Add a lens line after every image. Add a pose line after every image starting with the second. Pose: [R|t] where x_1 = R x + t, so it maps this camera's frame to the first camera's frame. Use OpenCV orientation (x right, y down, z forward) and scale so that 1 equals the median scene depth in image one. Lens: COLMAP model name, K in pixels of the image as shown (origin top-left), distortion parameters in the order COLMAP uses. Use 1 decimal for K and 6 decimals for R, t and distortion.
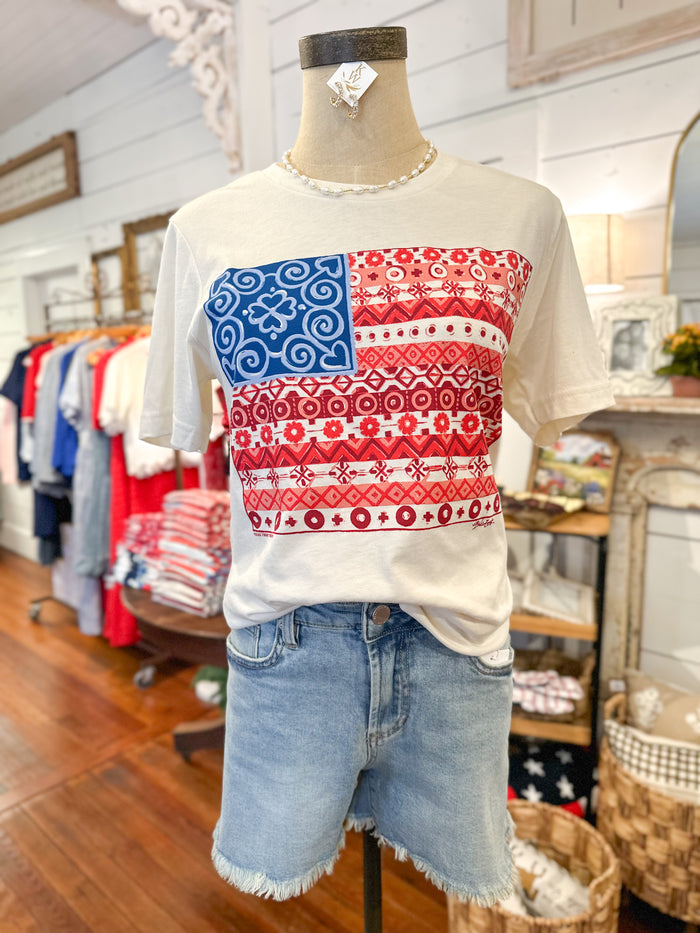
lens RADIAL K [[670.9, 0, 351.7], [0, 670.9, 469.1], [0, 0, 1]] dist [-0.004346, -0.012286]
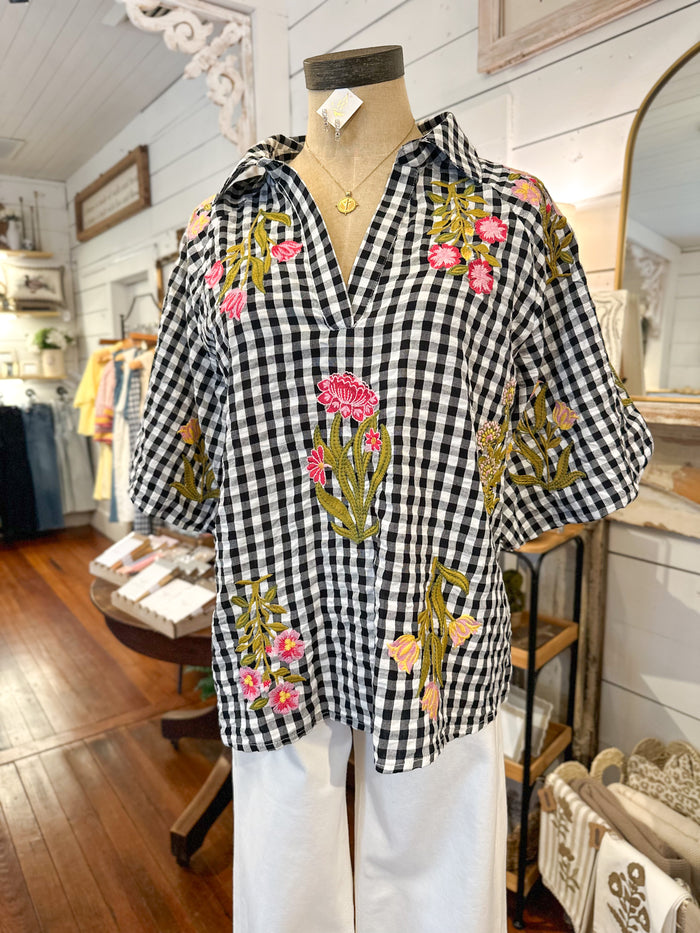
lens RADIAL K [[670.9, 0, 351.8], [0, 670.9, 471.3], [0, 0, 1]] dist [-0.003293, -0.015475]
pose [[0.978177, 0.040779, -0.203732, 0.221062], [-0.040789, 0.999159, 0.004152, -0.003098], [0.203730, 0.004248, 0.979018, 0.029352]]
